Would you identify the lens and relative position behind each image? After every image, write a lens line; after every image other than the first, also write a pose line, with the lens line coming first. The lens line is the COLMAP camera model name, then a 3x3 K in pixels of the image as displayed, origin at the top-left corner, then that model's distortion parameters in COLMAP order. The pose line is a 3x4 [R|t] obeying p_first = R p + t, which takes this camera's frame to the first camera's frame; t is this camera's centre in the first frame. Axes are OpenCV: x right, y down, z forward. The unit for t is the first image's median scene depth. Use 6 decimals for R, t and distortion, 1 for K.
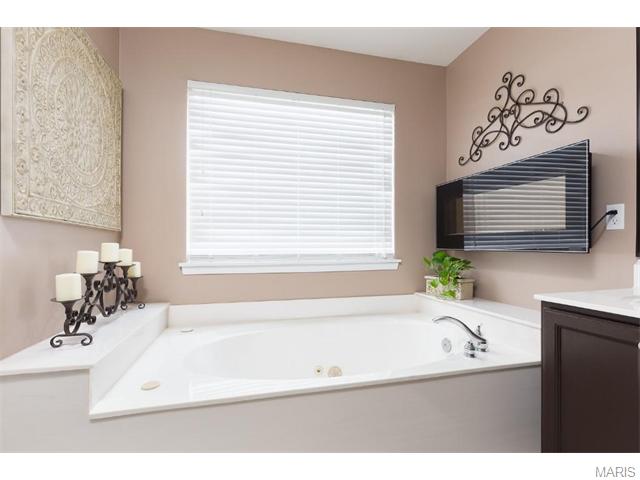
lens RADIAL K [[304.6, 0, 319.3], [0, 304.6, 243.3], [0, 0, 1]] dist [-0.001569, 0.000155]
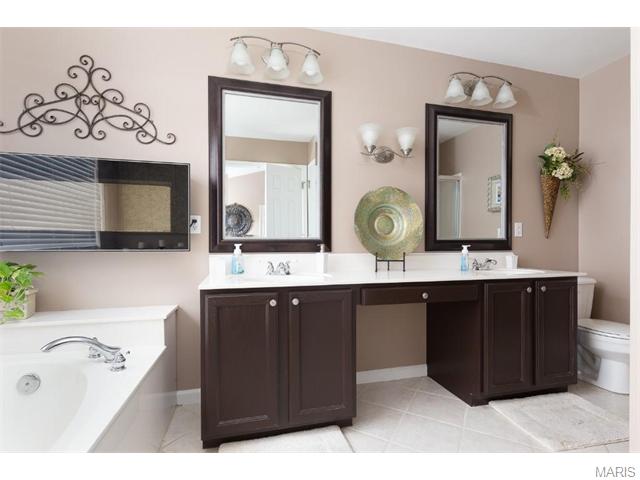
lens RADIAL K [[304.6, 0, 320.6], [0, 304.6, 241.2], [0, 0, 1]] dist [-0.001569, 0.000155]
pose [[0.012812, 0.009148, 0.999876, -0.286159], [-0.006092, 0.999940, -0.009071, -0.000733], [-0.999899, -0.005975, 0.012867, 0.290694]]
